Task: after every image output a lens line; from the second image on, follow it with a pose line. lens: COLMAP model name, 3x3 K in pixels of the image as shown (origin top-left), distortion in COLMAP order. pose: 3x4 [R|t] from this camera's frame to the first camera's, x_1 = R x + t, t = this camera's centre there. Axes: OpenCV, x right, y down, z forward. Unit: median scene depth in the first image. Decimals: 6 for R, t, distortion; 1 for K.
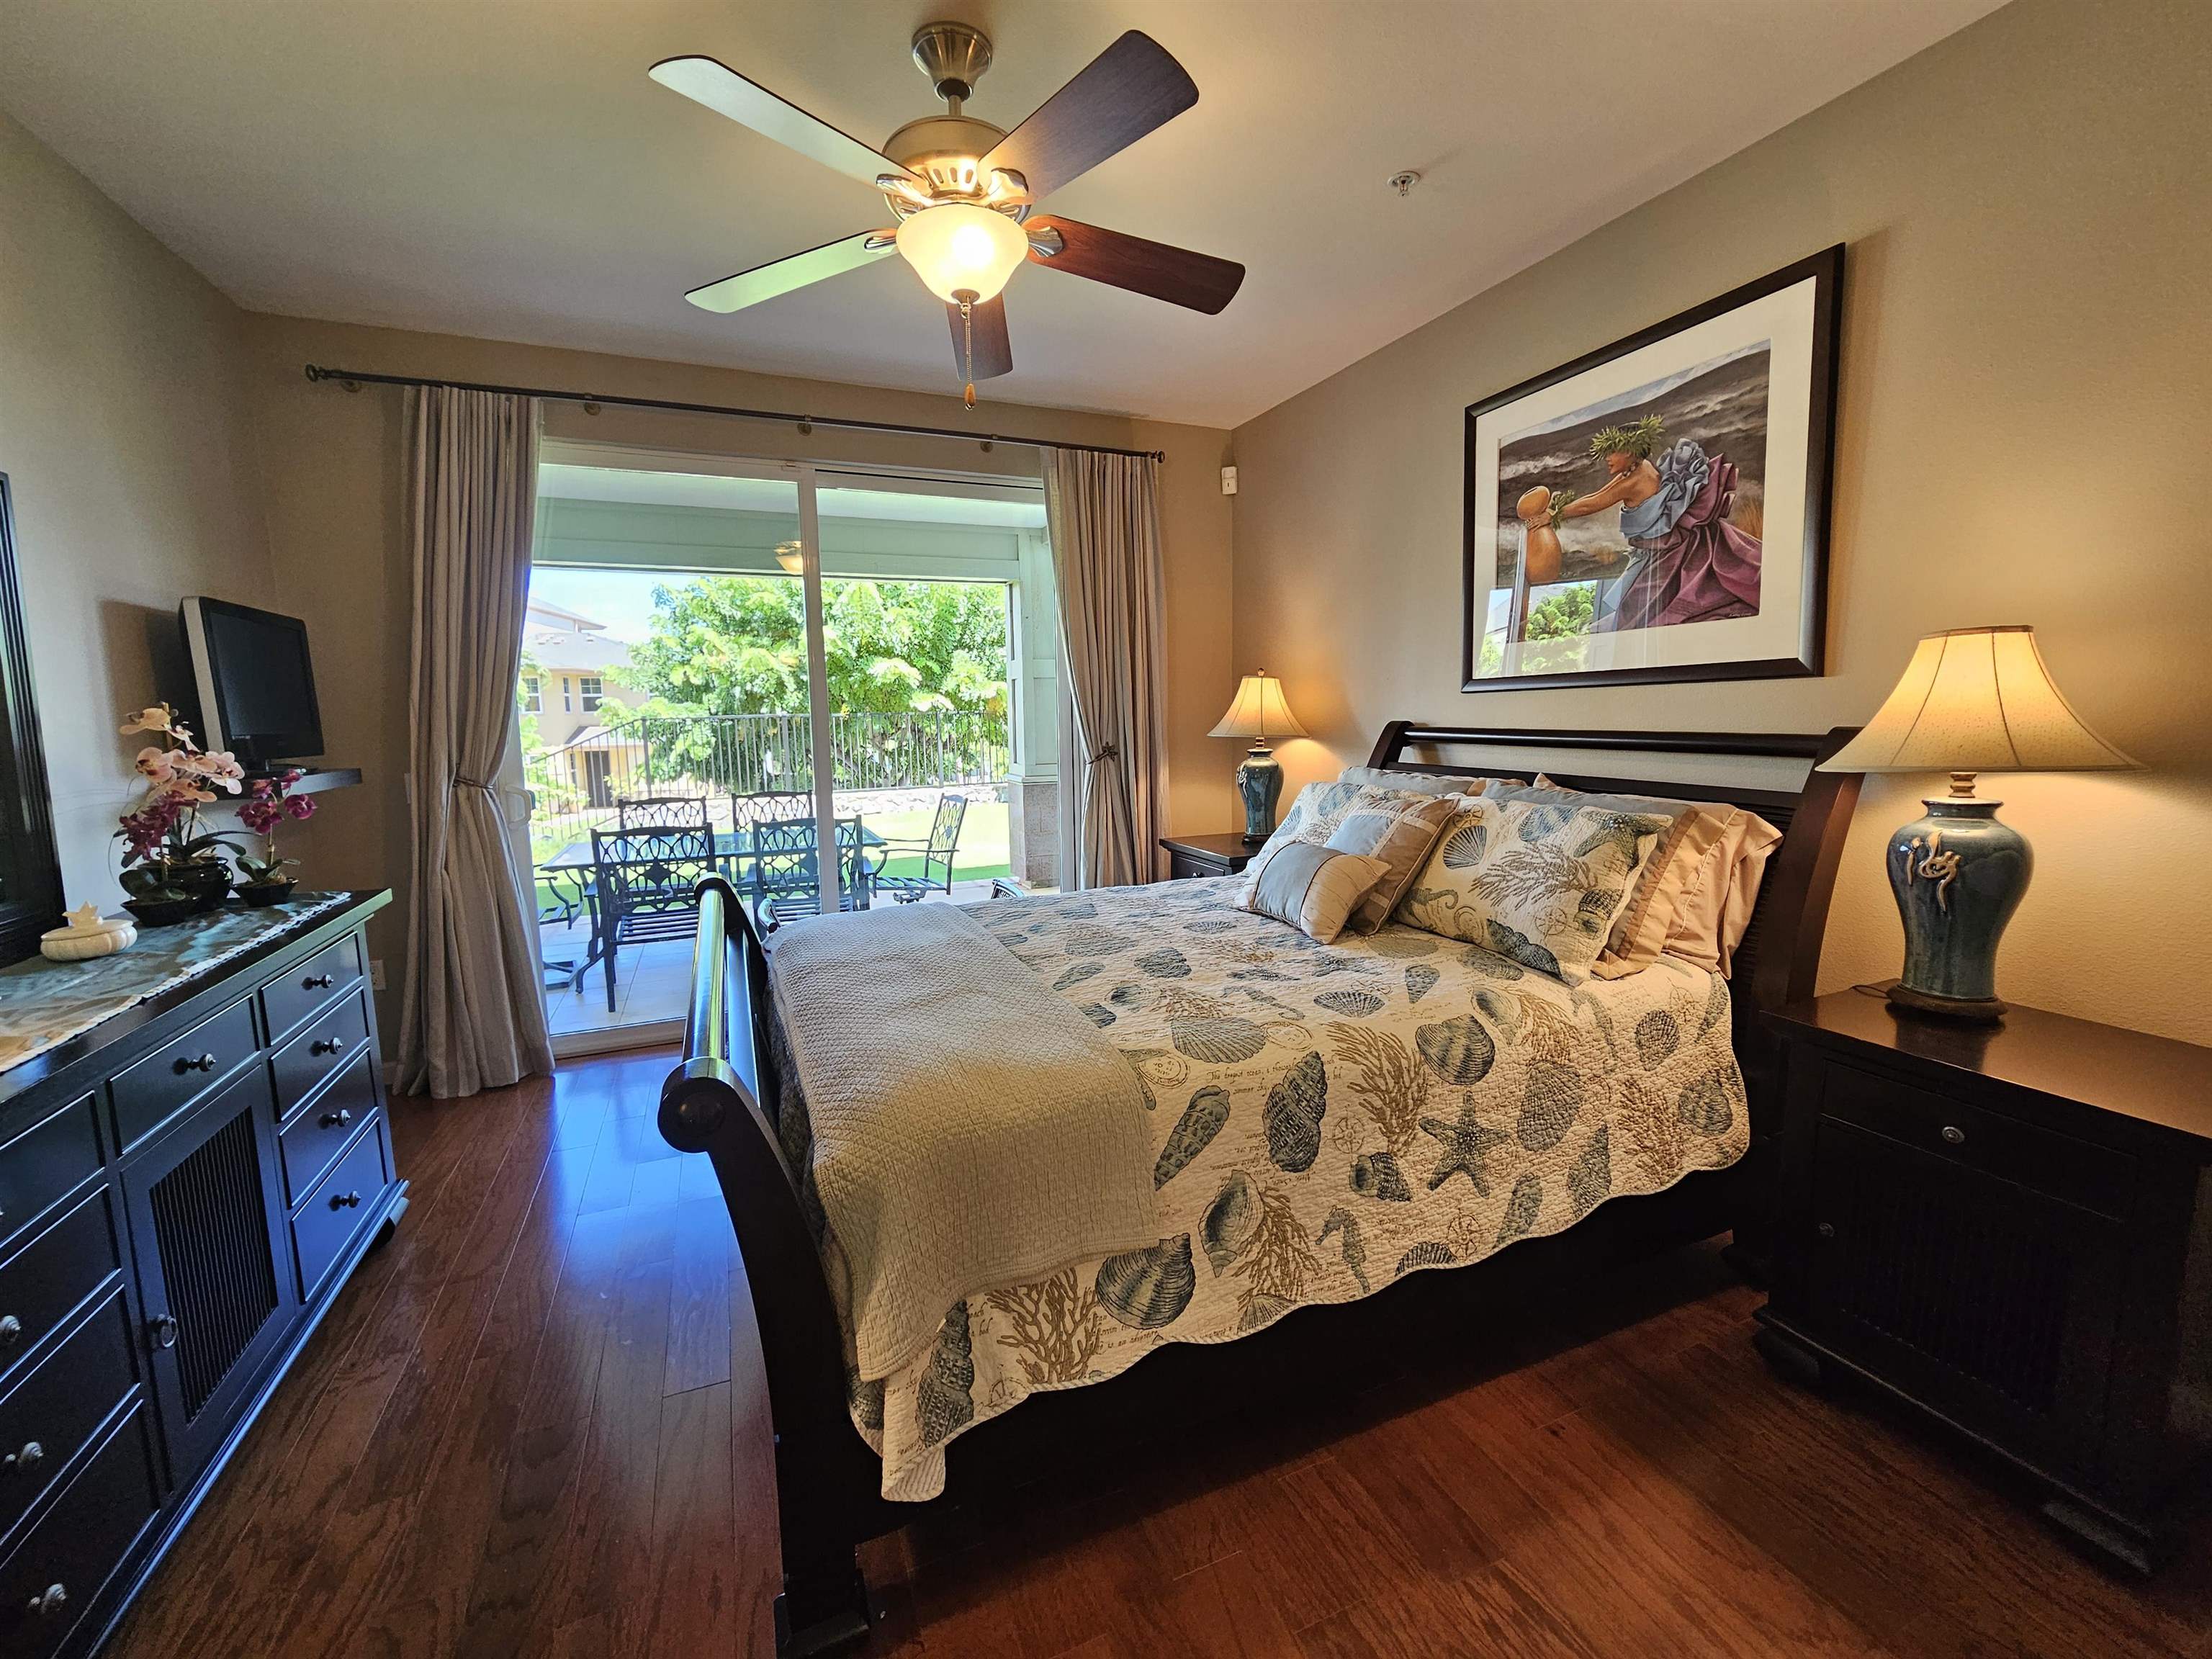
lens RADIAL K [[911.0, 0, 1108.4], [0, 911.0, 820.0], [0, 0, 1]] dist [0.001588, -0.000557]
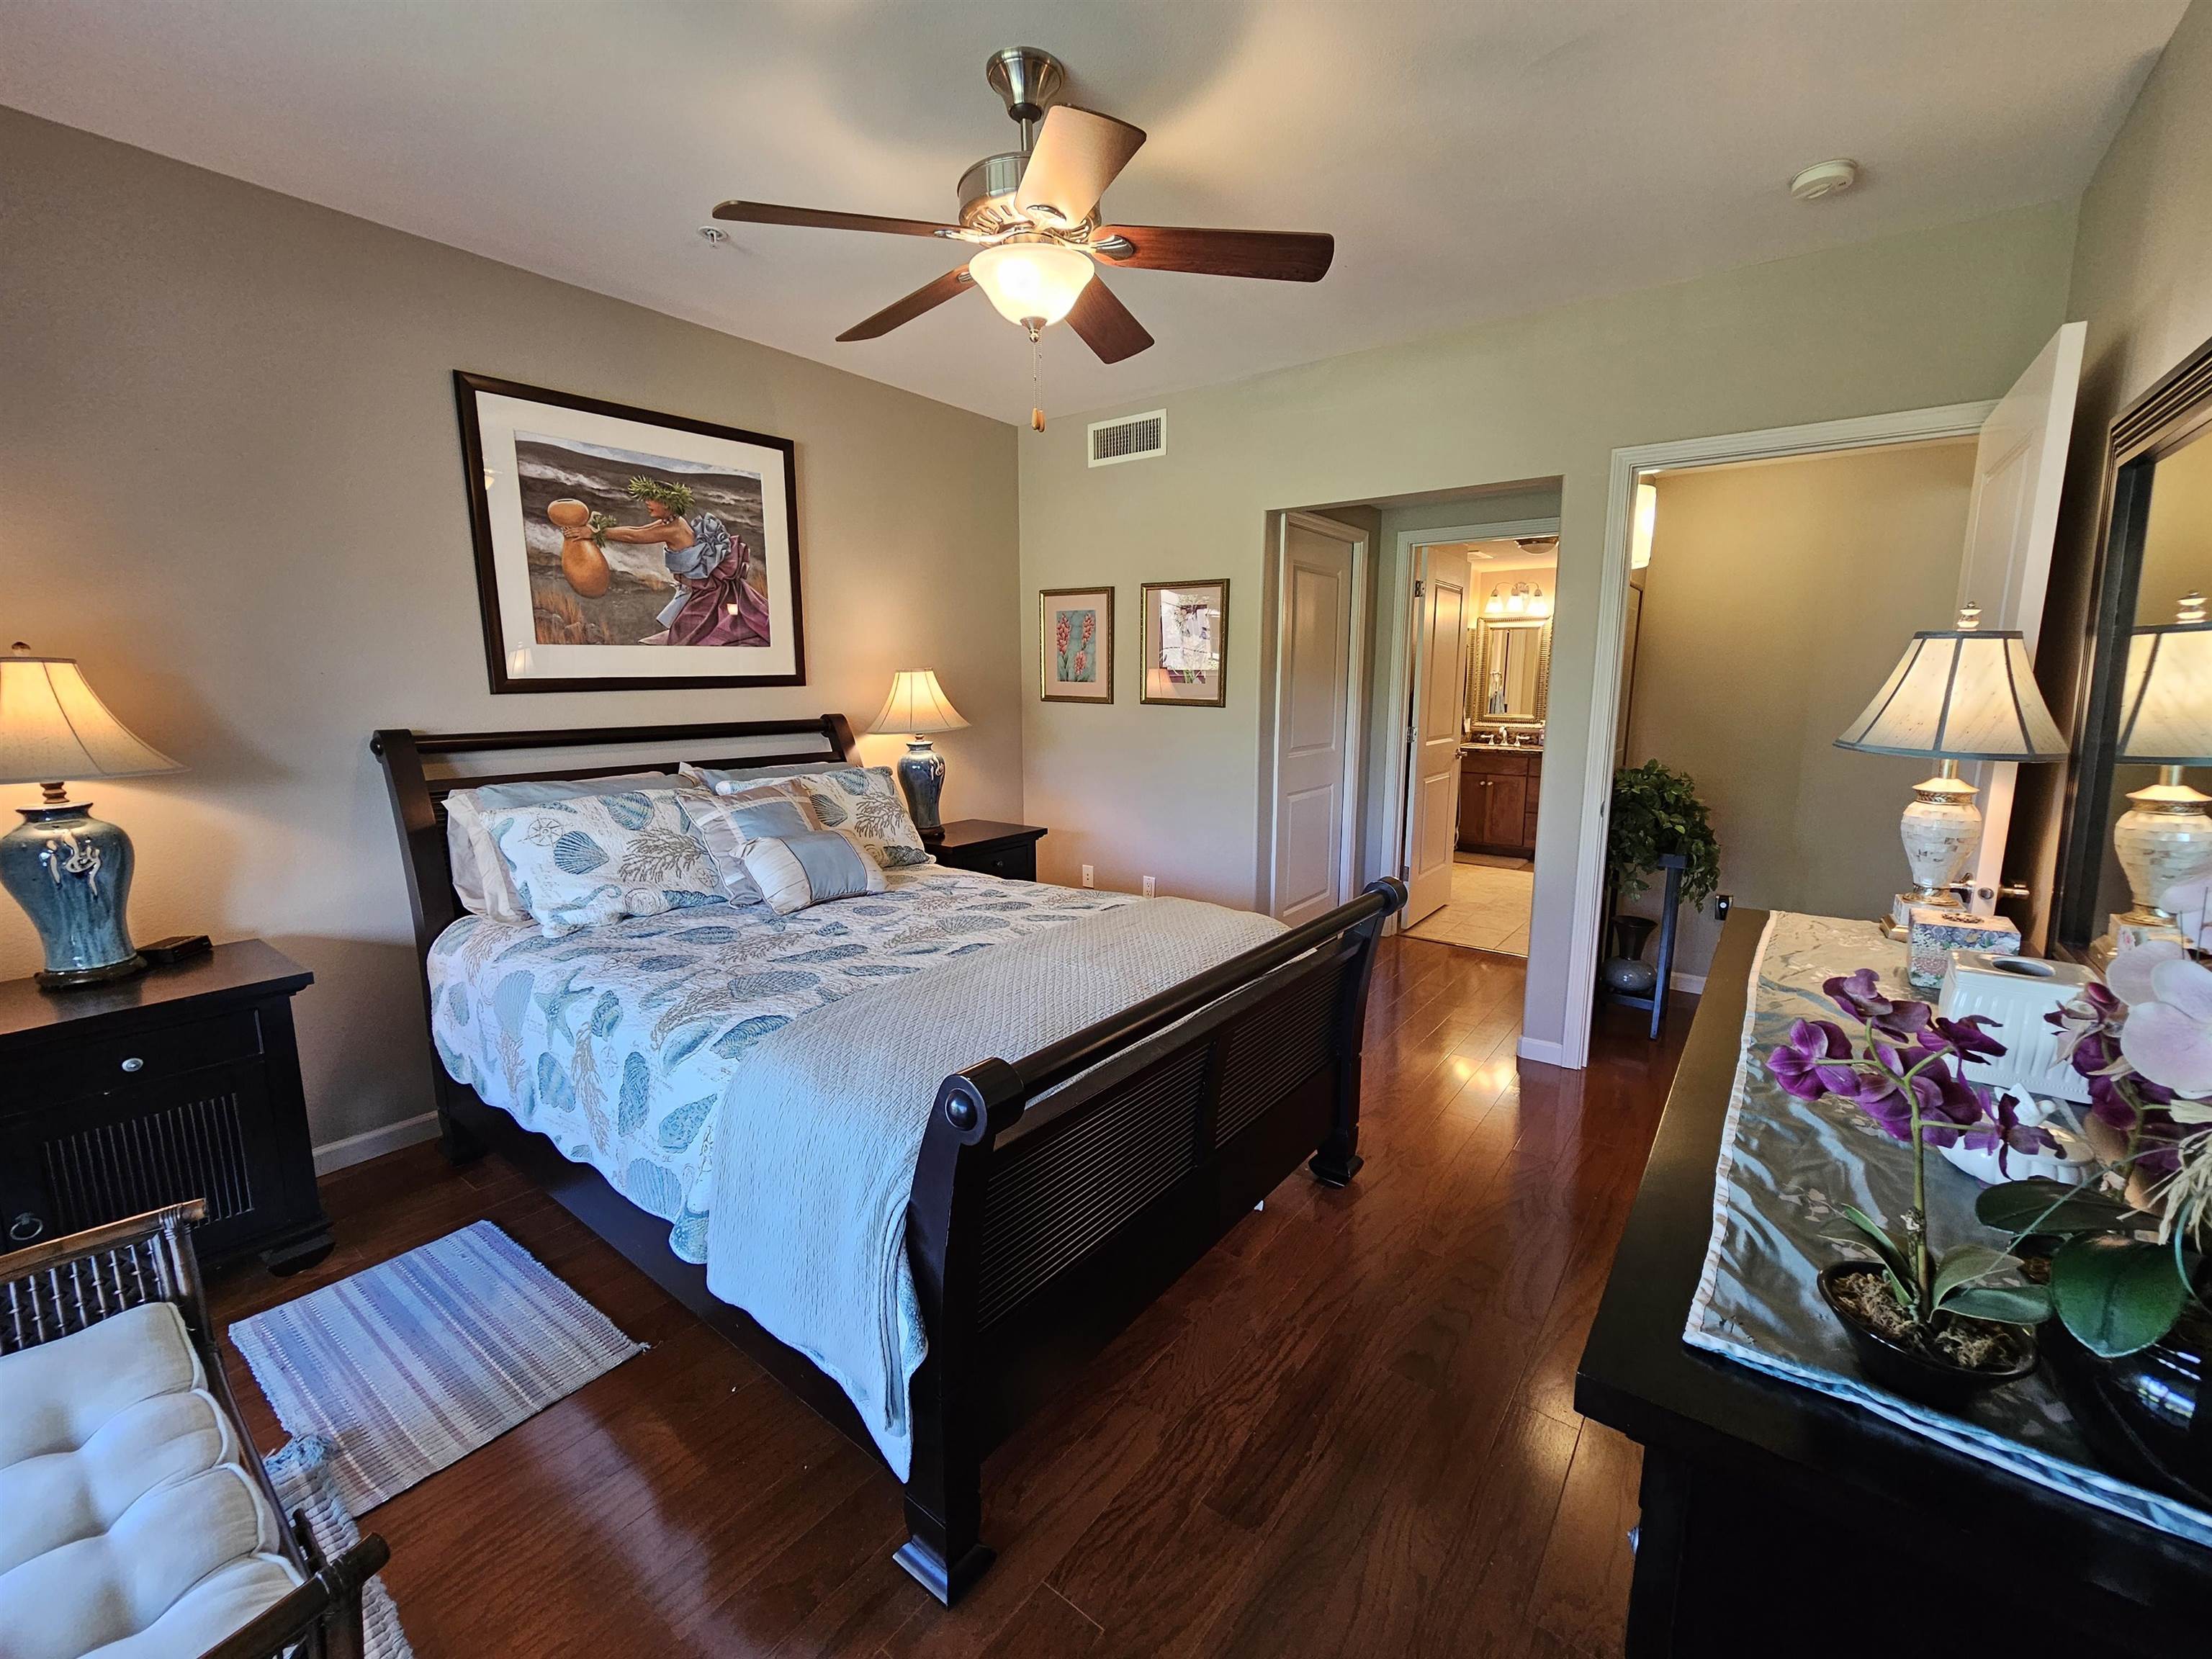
lens RADIAL K [[909.0, 0, 1116.6], [0, 909.0, 828.6], [0, 0, 1]] dist [-0.014714, -0.000075]
pose [[-0.502929, -0.125629, 0.855149, -1.111286], [0.113942, 0.971109, 0.209676, -0.201229], [-0.856785, 0.202889, -0.474084, 1.458281]]
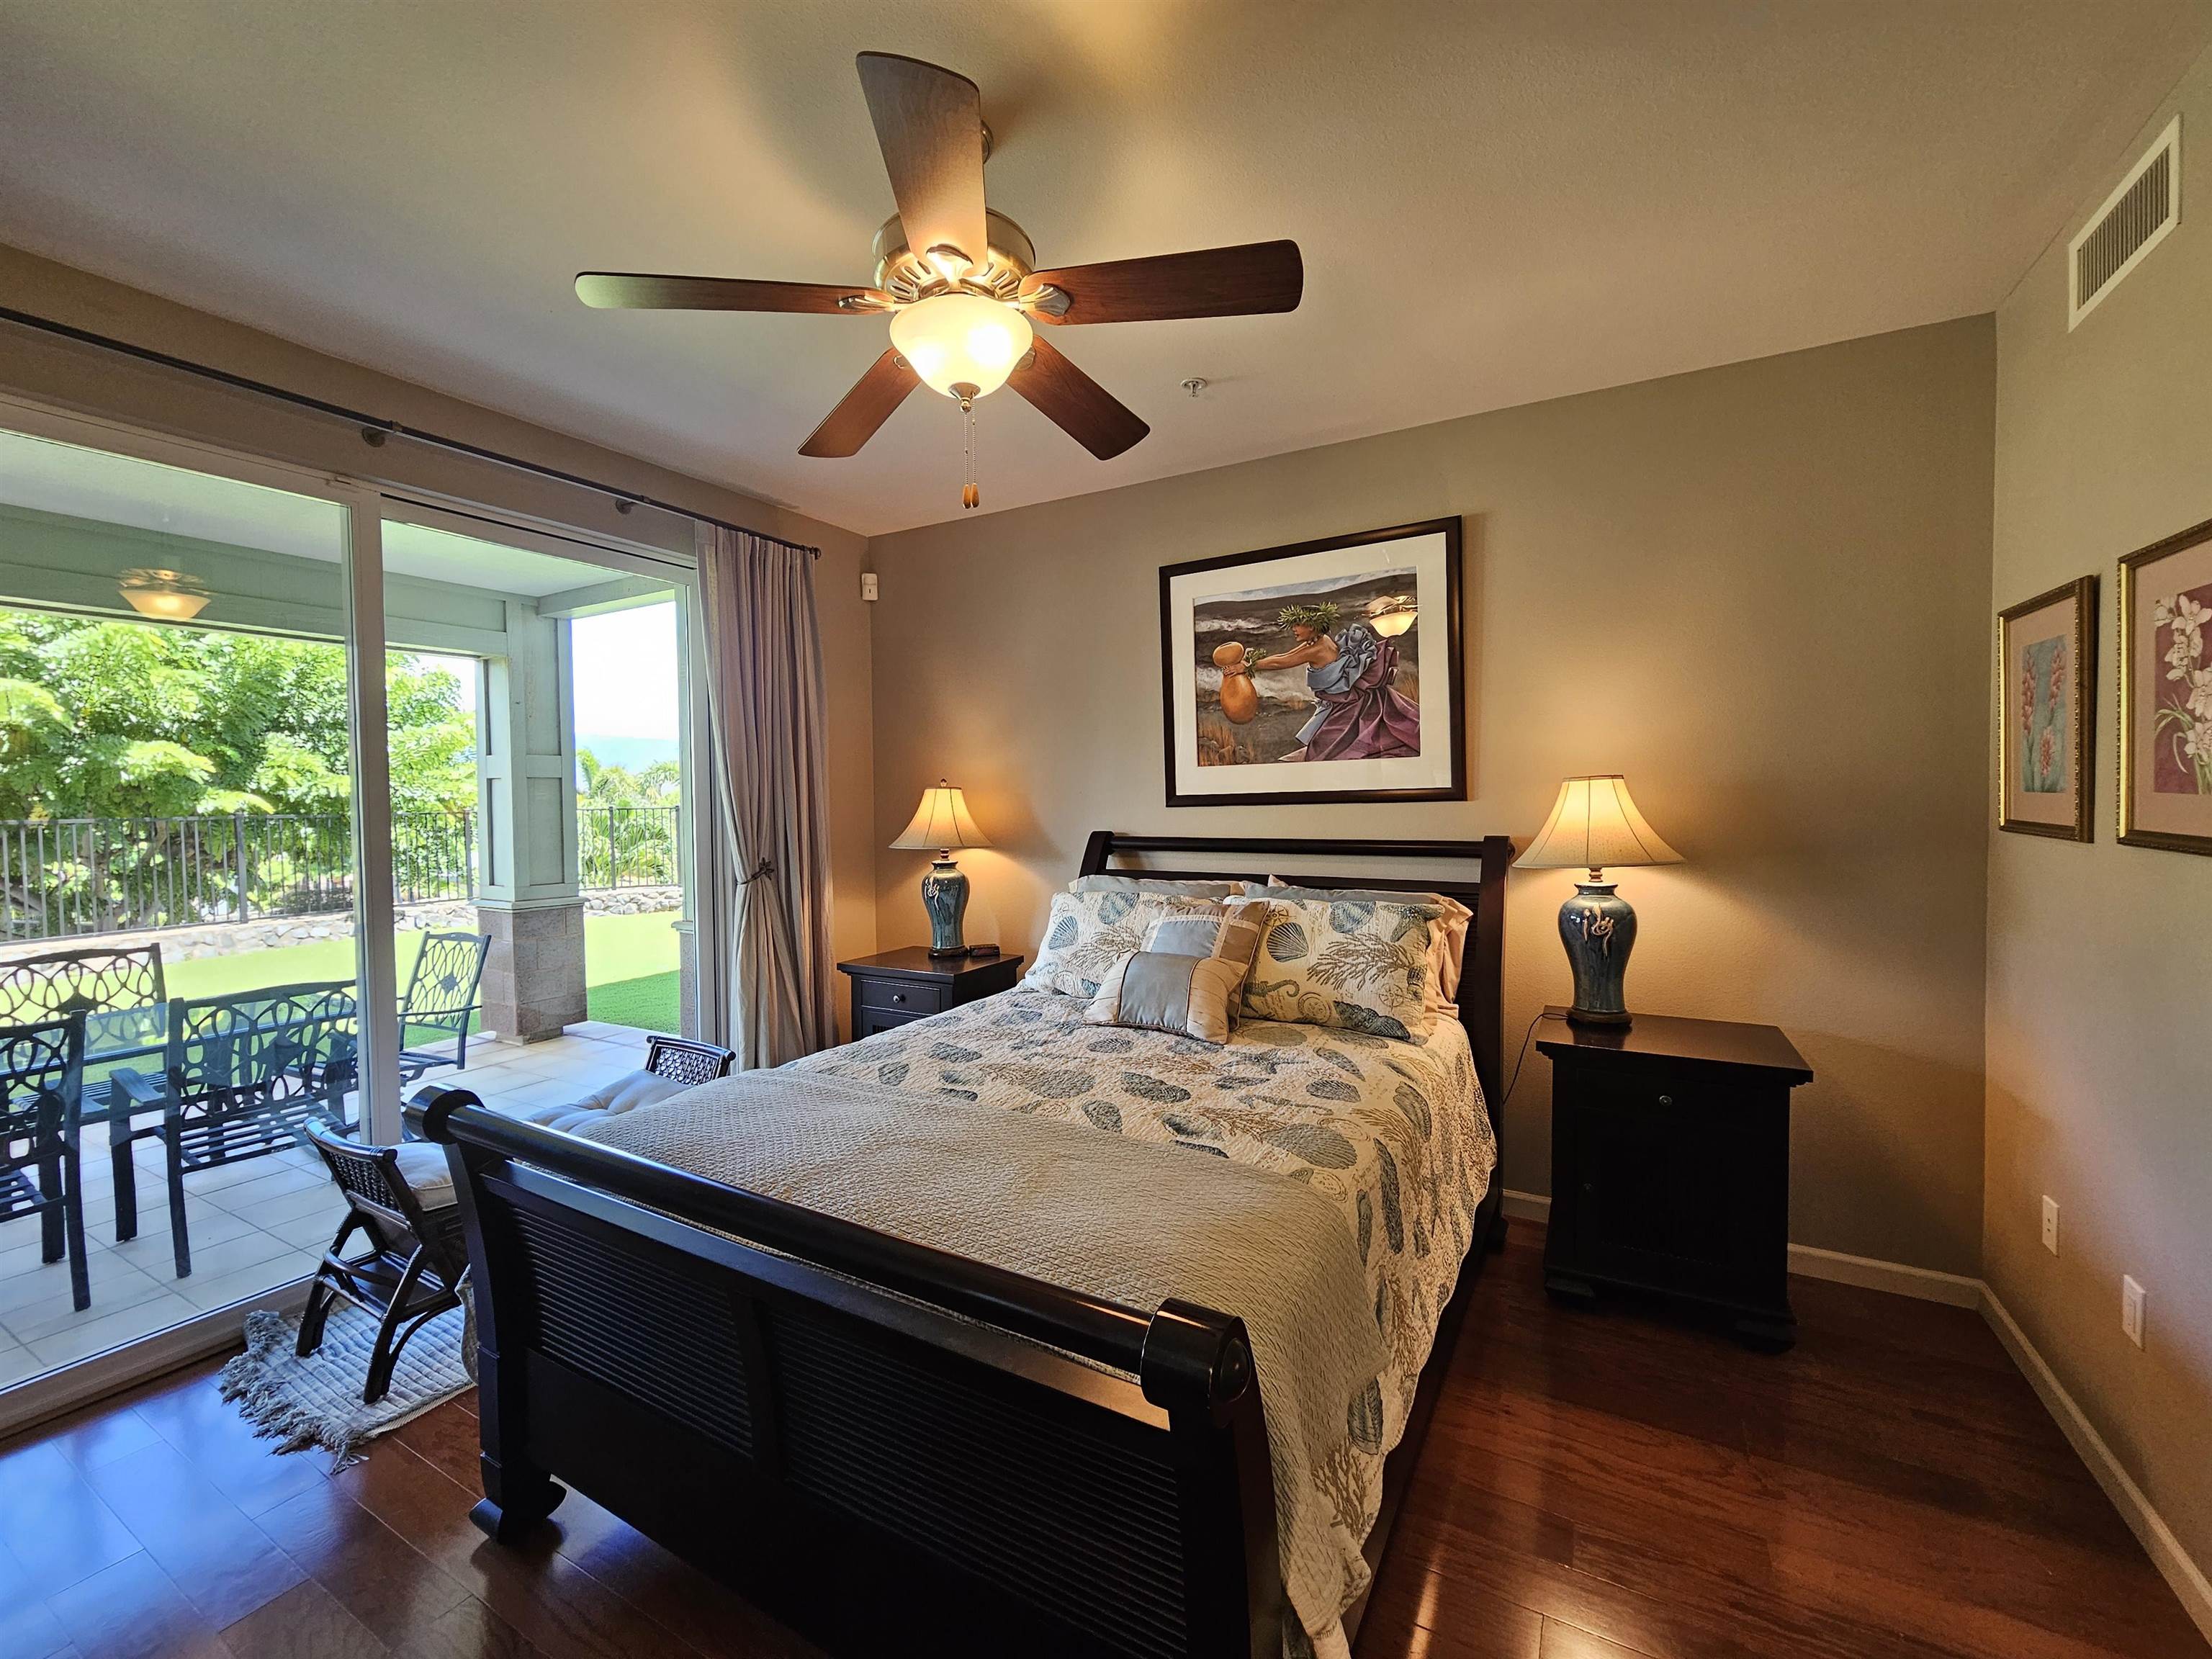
lens RADIAL K [[911.0, 0, 1108.4], [0, 911.0, 820.0], [0, 0, 1]] dist [0.001588, -0.000557]
pose [[0.794807, -0.007751, 0.606813, -0.576058], [0.073098, 0.993861, -0.083049, -0.052777], [-0.602444, 0.110365, 0.790494, 0.220637]]
